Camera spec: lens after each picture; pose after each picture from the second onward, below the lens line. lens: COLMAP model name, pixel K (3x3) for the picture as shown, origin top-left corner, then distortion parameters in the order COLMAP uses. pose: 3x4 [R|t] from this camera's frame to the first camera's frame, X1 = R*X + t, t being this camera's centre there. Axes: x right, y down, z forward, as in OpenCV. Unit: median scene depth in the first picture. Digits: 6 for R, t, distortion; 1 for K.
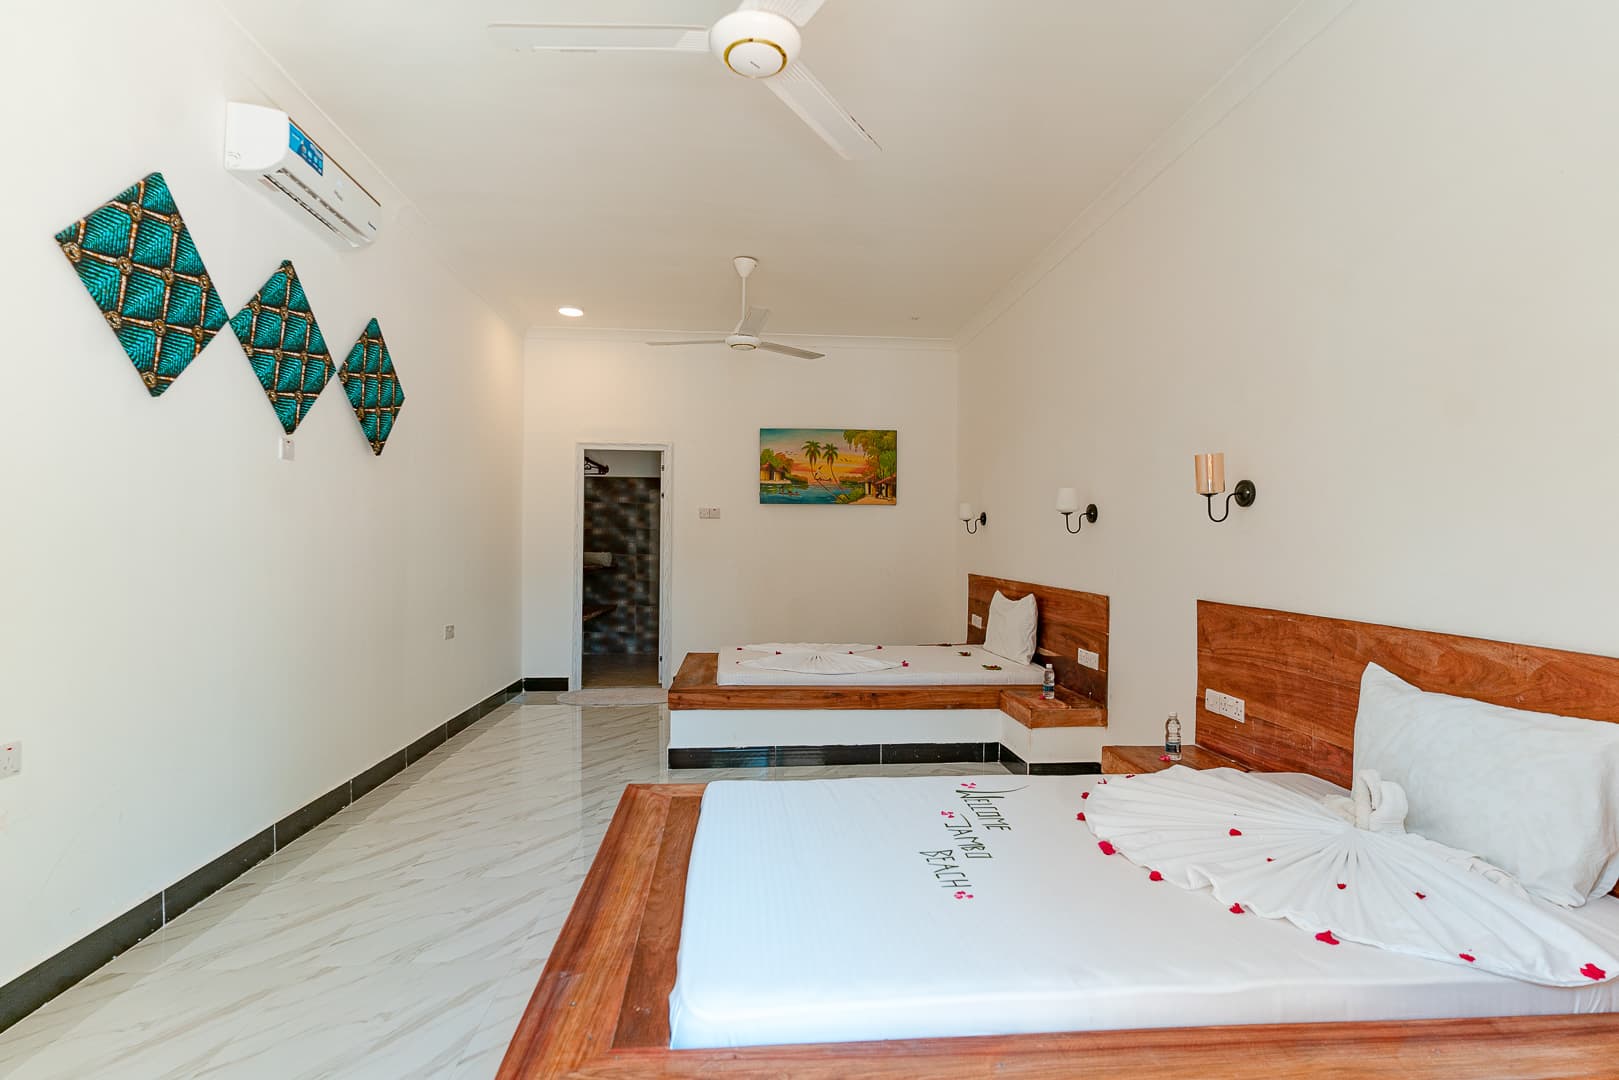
lens RADIAL K [[776.8, 0, 817.6], [0, 776.8, 540.9], [0, 0, 1]] dist [0.002592, 0.000115]
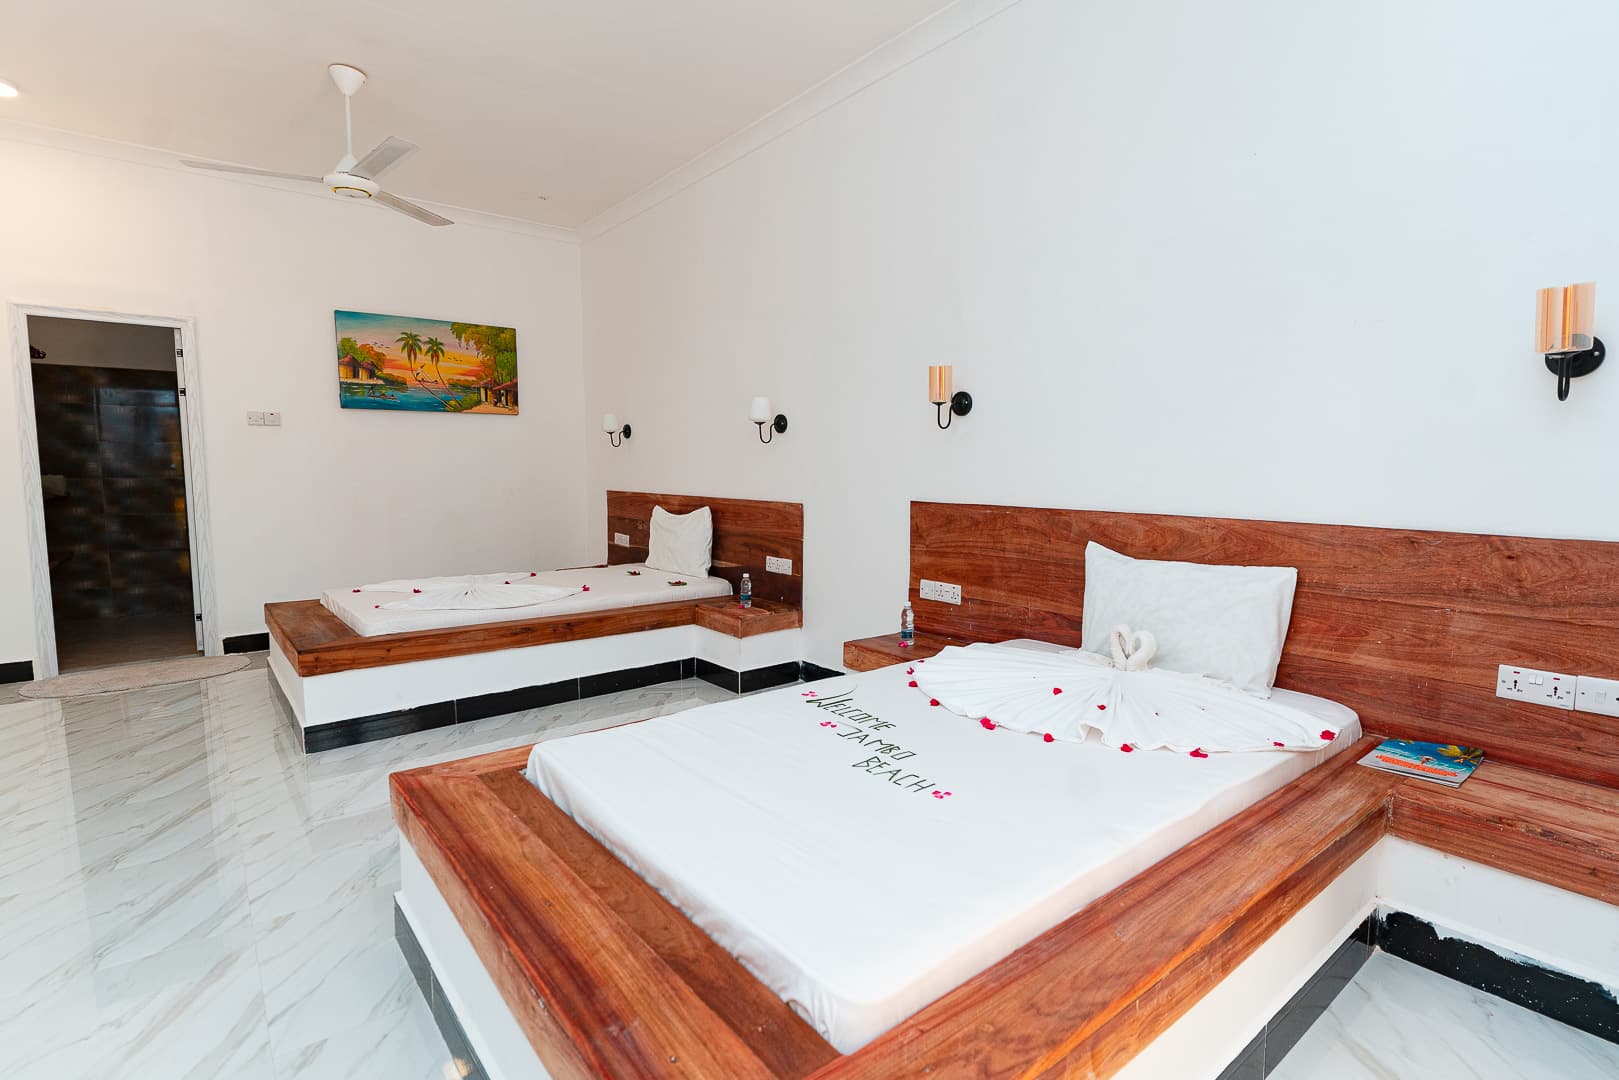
lens RADIAL K [[776.8, 0, 805.3], [0, 776.8, 541.3], [0, 0, 1]] dist [0.002592, 0.000115]
pose [[0.835226, -0.061177, 0.546493, -0.251541], [0.007036, 0.994900, 0.100621, 0.021110], [-0.549861, -0.080197, 0.831397, 0.163815]]
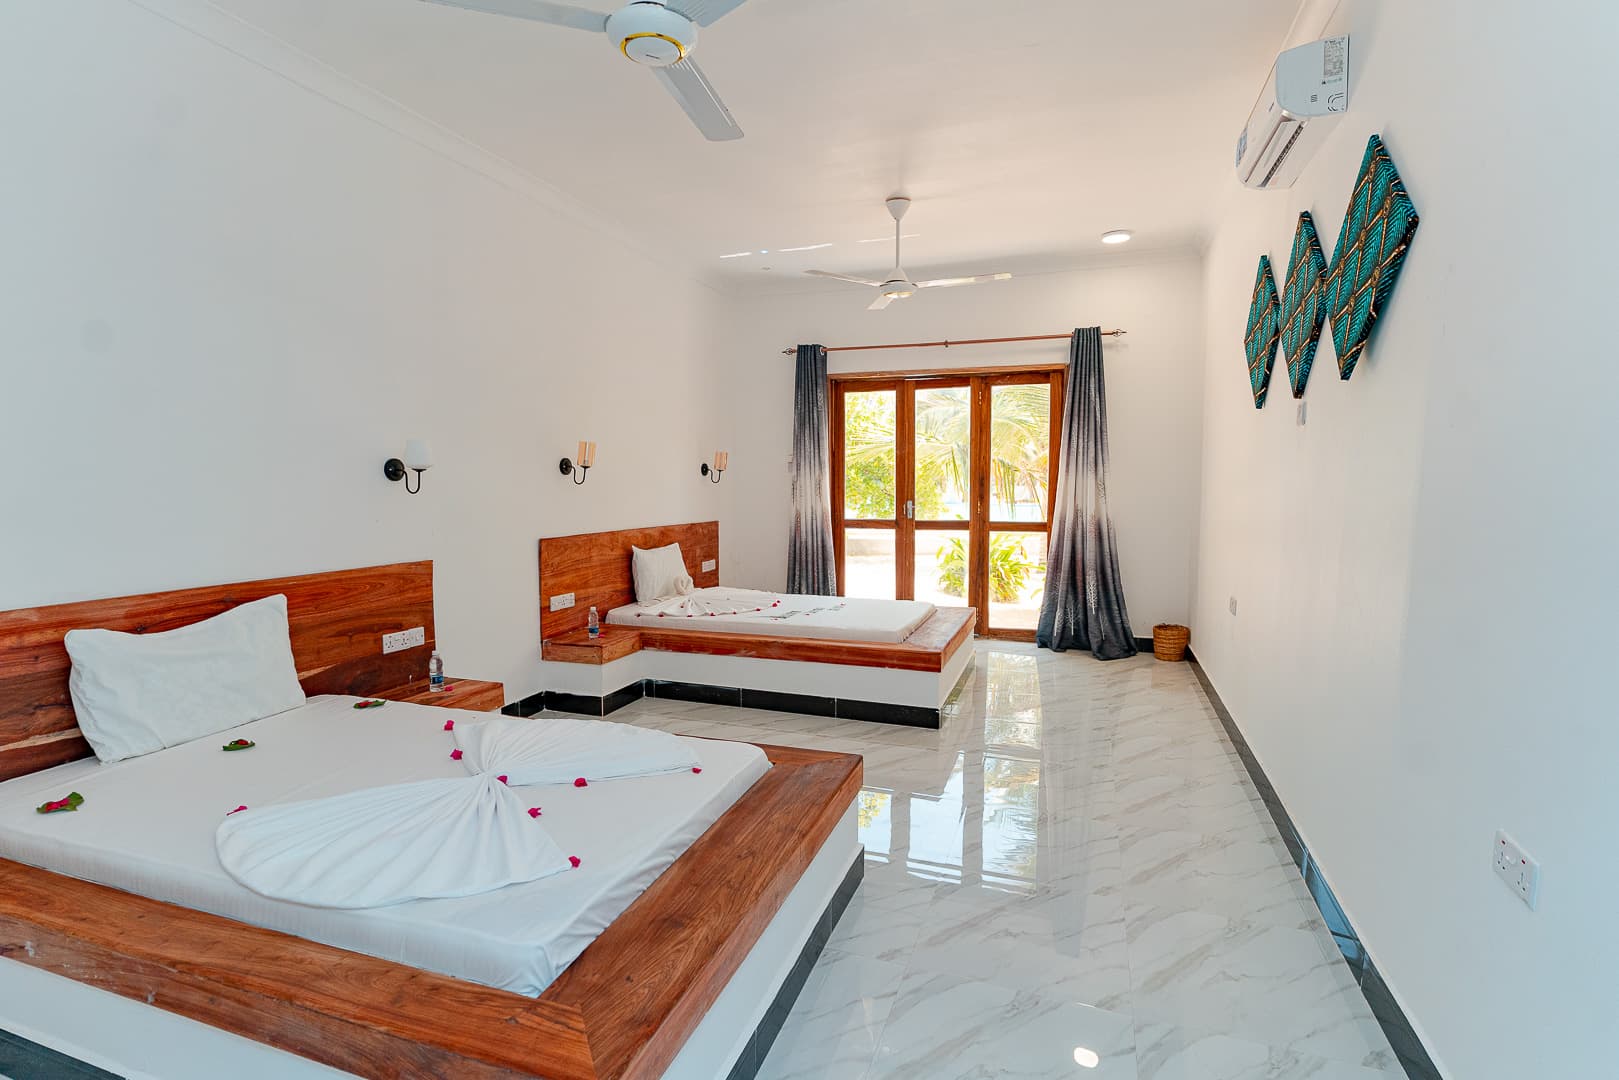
lens RADIAL K [[776.8, 0, 808.7], [0, 776.8, 534.7], [0, 0, 1]] dist [0.002592, 0.000115]
pose [[-0.903922, -0.026755, 0.426860, -0.566509], [0.005927, 0.997162, 0.075052, -0.035290], [-0.427656, 0.070371, -0.901198, 2.120859]]
